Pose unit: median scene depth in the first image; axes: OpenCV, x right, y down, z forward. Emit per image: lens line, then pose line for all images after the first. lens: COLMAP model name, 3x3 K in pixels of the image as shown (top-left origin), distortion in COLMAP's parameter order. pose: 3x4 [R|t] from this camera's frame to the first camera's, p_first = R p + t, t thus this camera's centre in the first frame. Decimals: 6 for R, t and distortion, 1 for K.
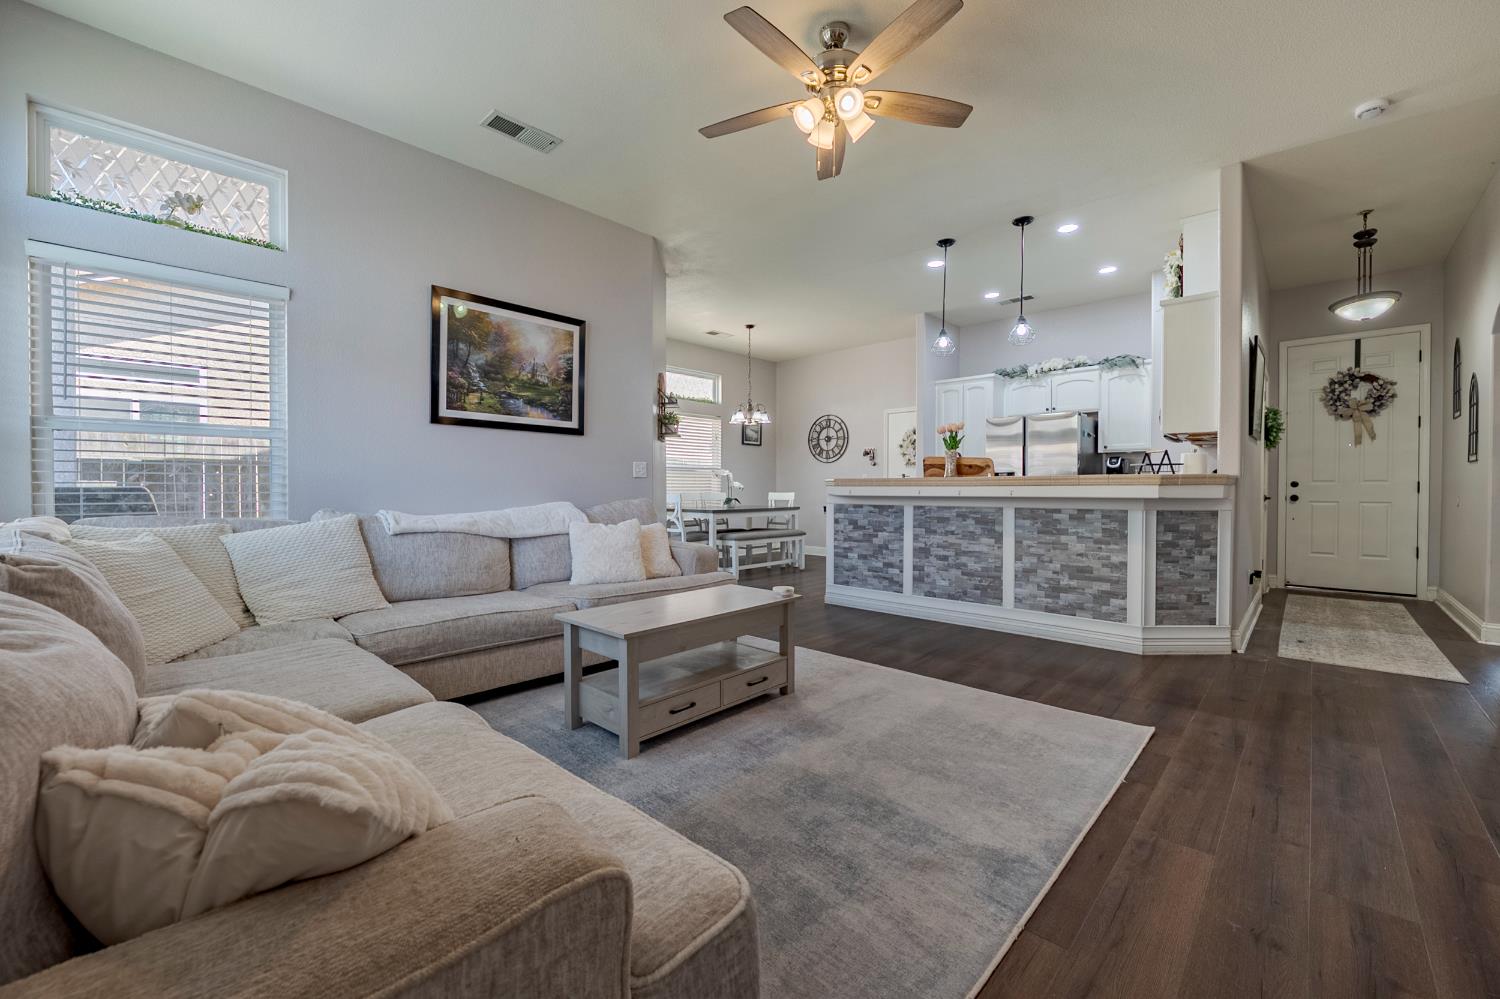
lens RADIAL K [[595.2, 0, 750.0], [0, 595.2, 499.5], [0, 0, 1]] dist [-0.012477, 0.000432]
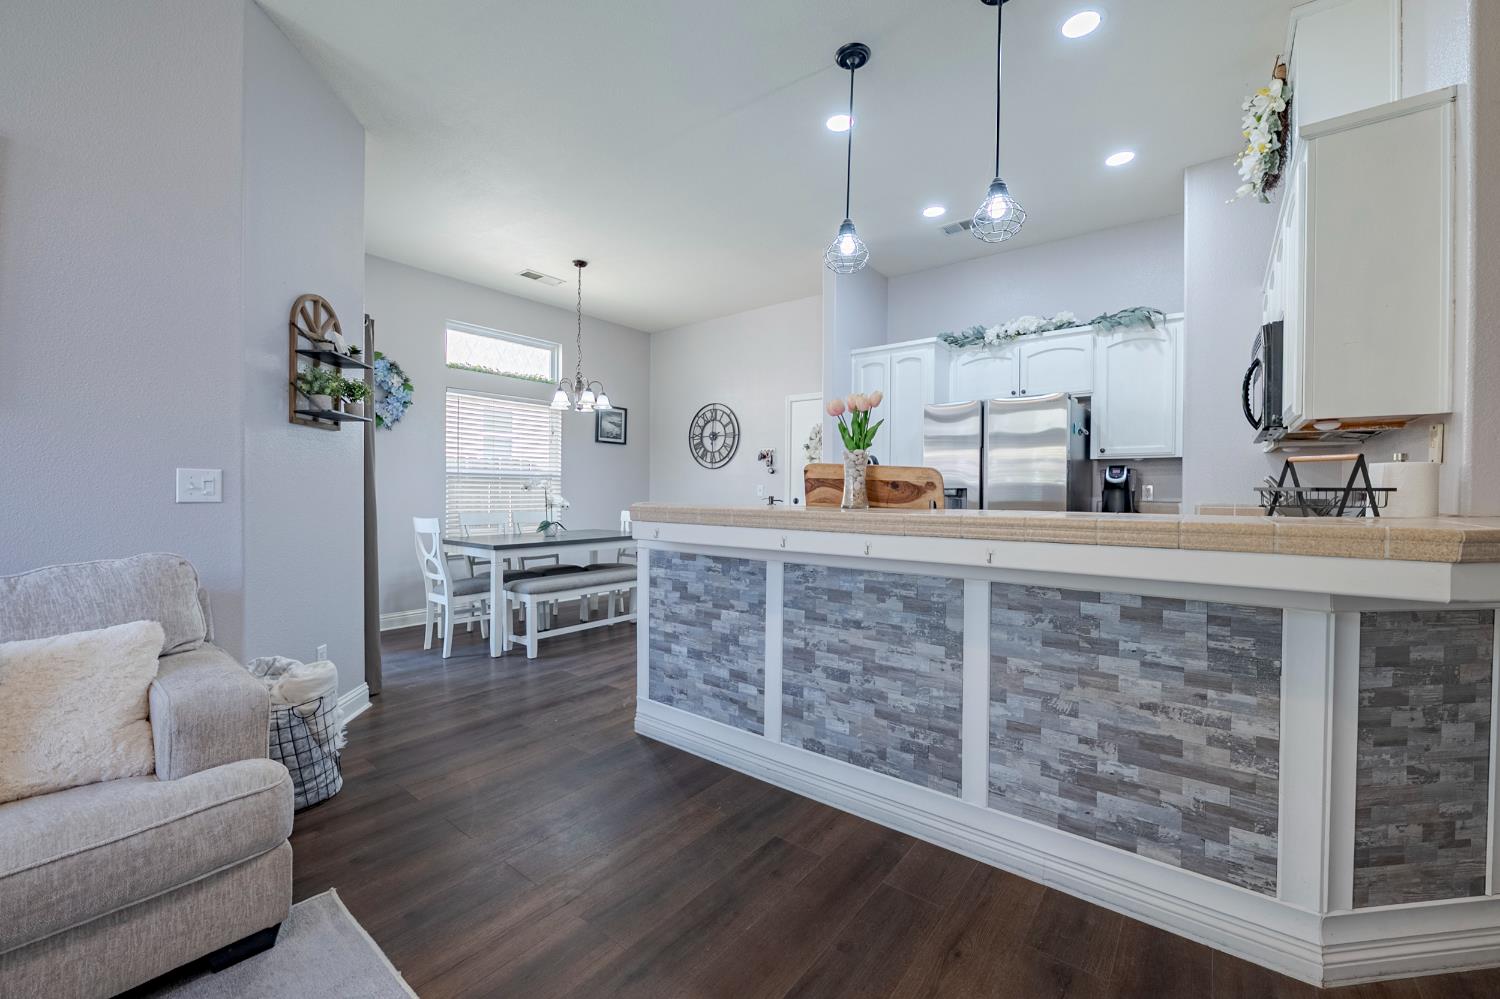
lens RADIAL K [[595.2, 0, 750.0], [0, 595.2, 499.5], [0, 0, 1]] dist [-0.012477, 0.000432]
pose [[0.995176, 0.005270, 0.097963, 0.219594], [-0.004797, 0.999976, -0.005066, -0.043214], [-0.097987, 0.004571, 0.995177, 0.564991]]
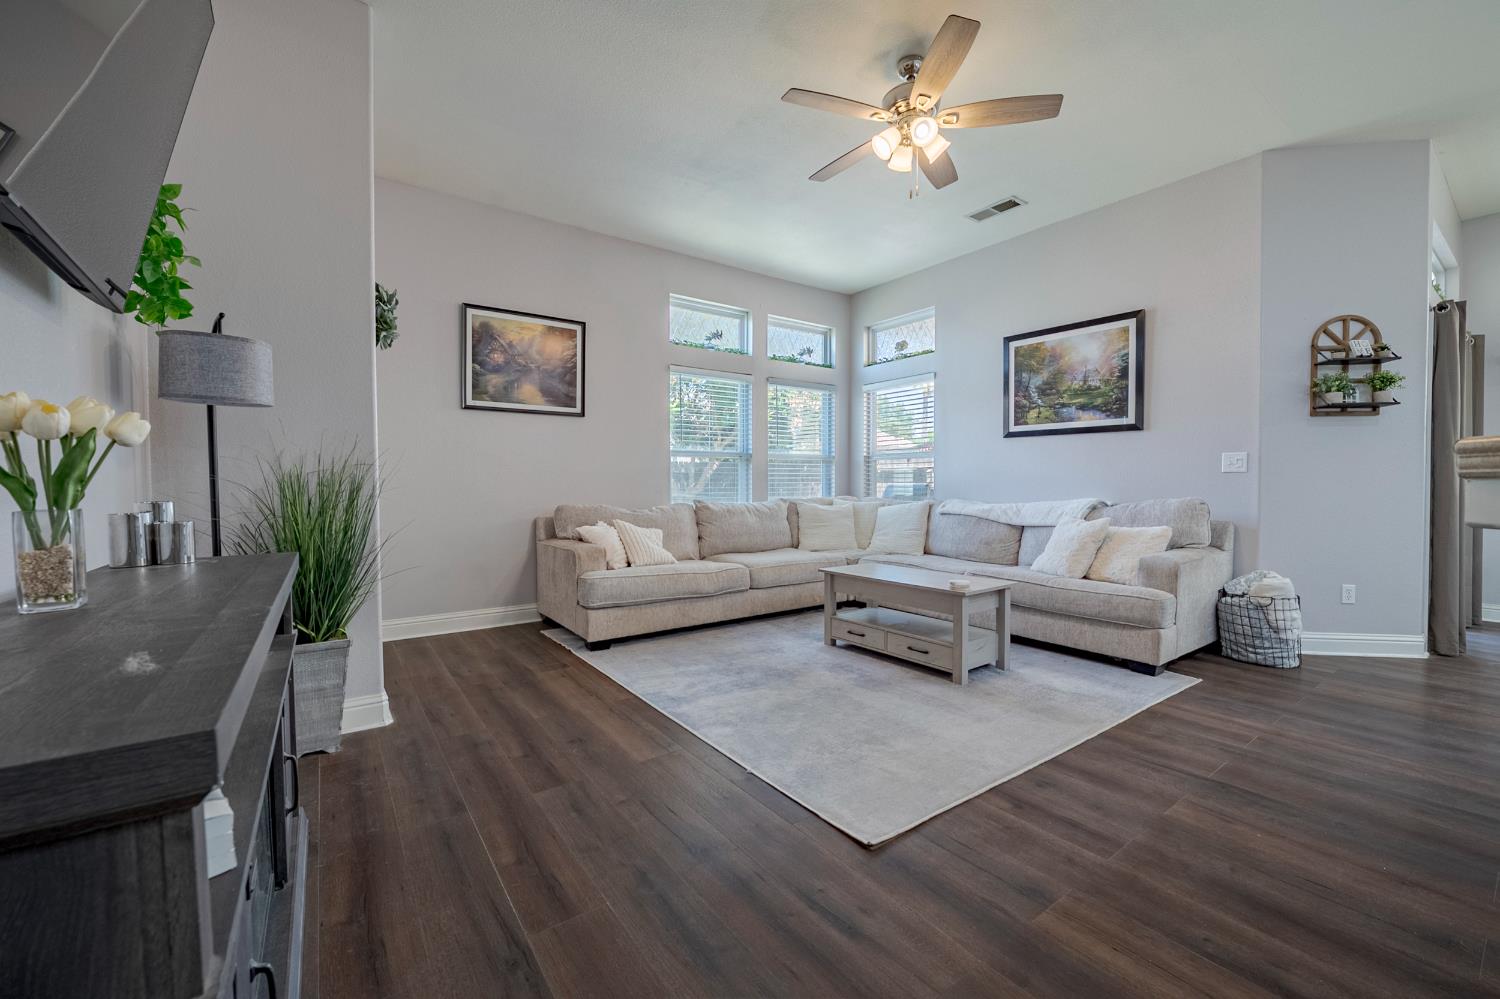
lens RADIAL K [[595.2, 0, 750.0], [0, 595.2, 499.5], [0, 0, 1]] dist [-0.012477, 0.000432]
pose [[-0.177664, 0.026240, -0.983741, 0.791143], [-0.018142, 0.999387, 0.029934, -0.013532], [0.983924, 0.023165, -0.177079, 0.566912]]
